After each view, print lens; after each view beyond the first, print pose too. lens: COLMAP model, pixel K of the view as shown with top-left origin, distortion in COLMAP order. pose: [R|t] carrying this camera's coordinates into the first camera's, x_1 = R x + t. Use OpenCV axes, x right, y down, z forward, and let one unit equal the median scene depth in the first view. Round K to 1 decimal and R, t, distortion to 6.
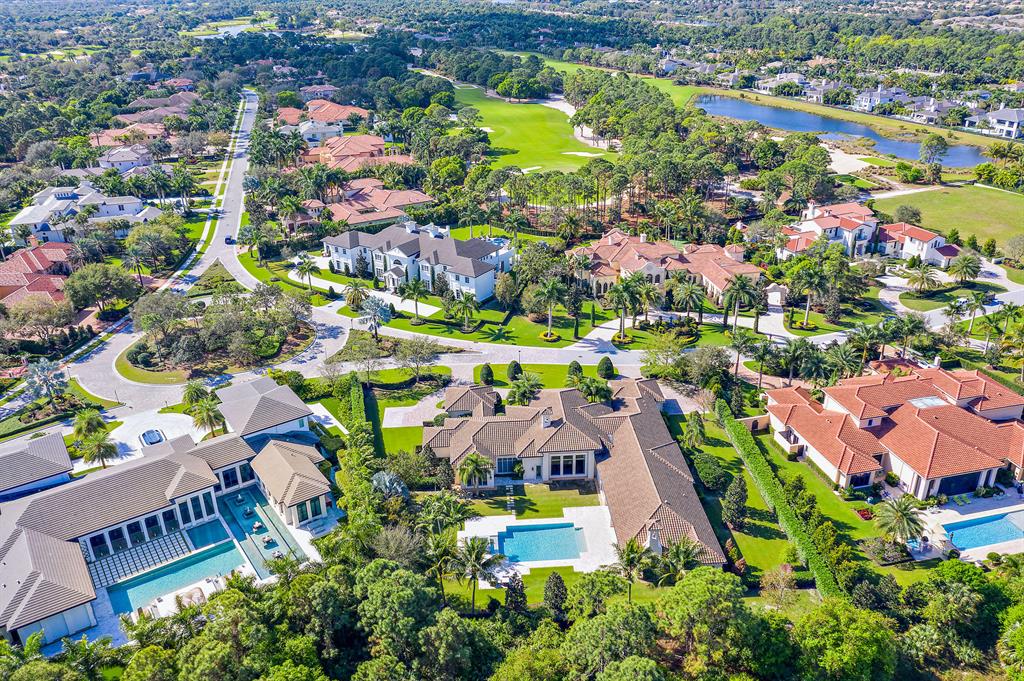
lens RADIAL K [[812.7, 0, 512.0], [0, 812.7, 340.5], [0, 0, 1]] dist [-0.015968, 0.007080]
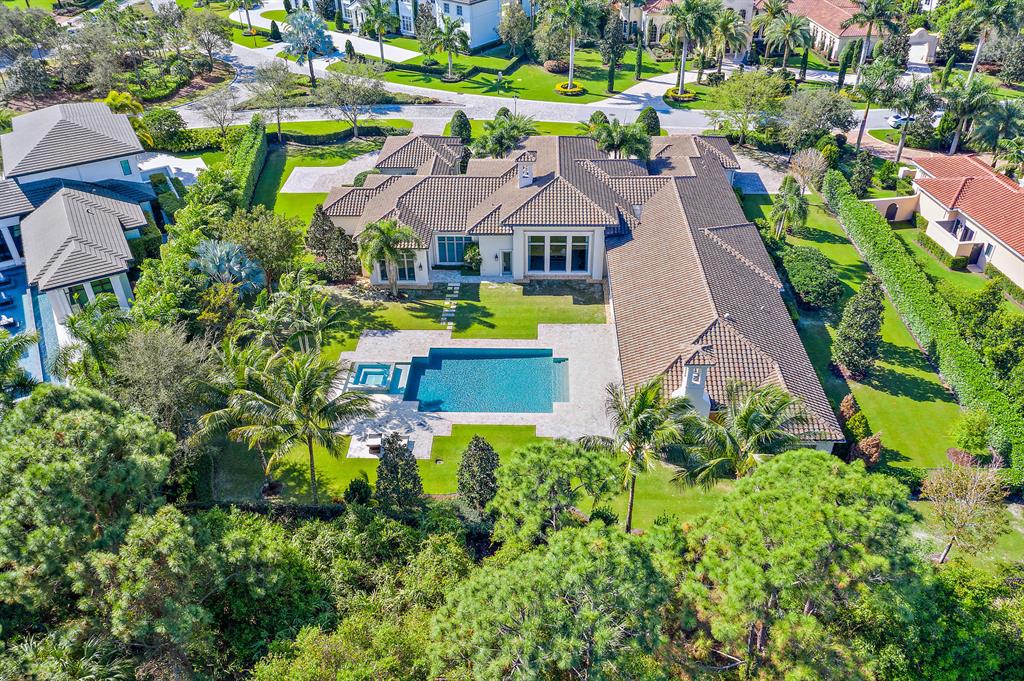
lens RADIAL K [[812.7, 0, 512.0], [0, 812.7, 340.5], [0, 0, 1]] dist [-0.015968, 0.007080]
pose [[0.995710, 0.057381, -0.072591, 0.081224], [-0.043587, 0.982872, 0.179062, 0.111740], [0.081623, -0.175129, 0.981156, 0.423055]]
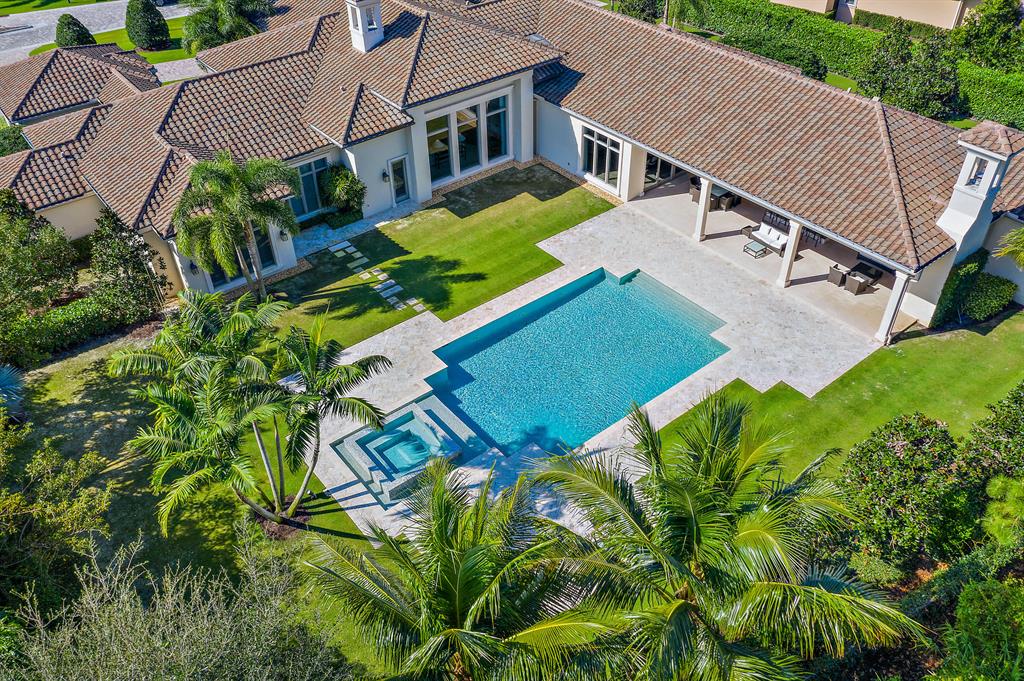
lens RADIAL K [[812.7, 0, 512.0], [0, 812.7, 340.5], [0, 0, 1]] dist [-0.015968, 0.007080]
pose [[0.816241, -0.362575, 0.449767, -0.104619], [0.246491, 0.922683, 0.296477, 0.133790], [-0.522487, -0.131133, 0.842503, 0.681336]]
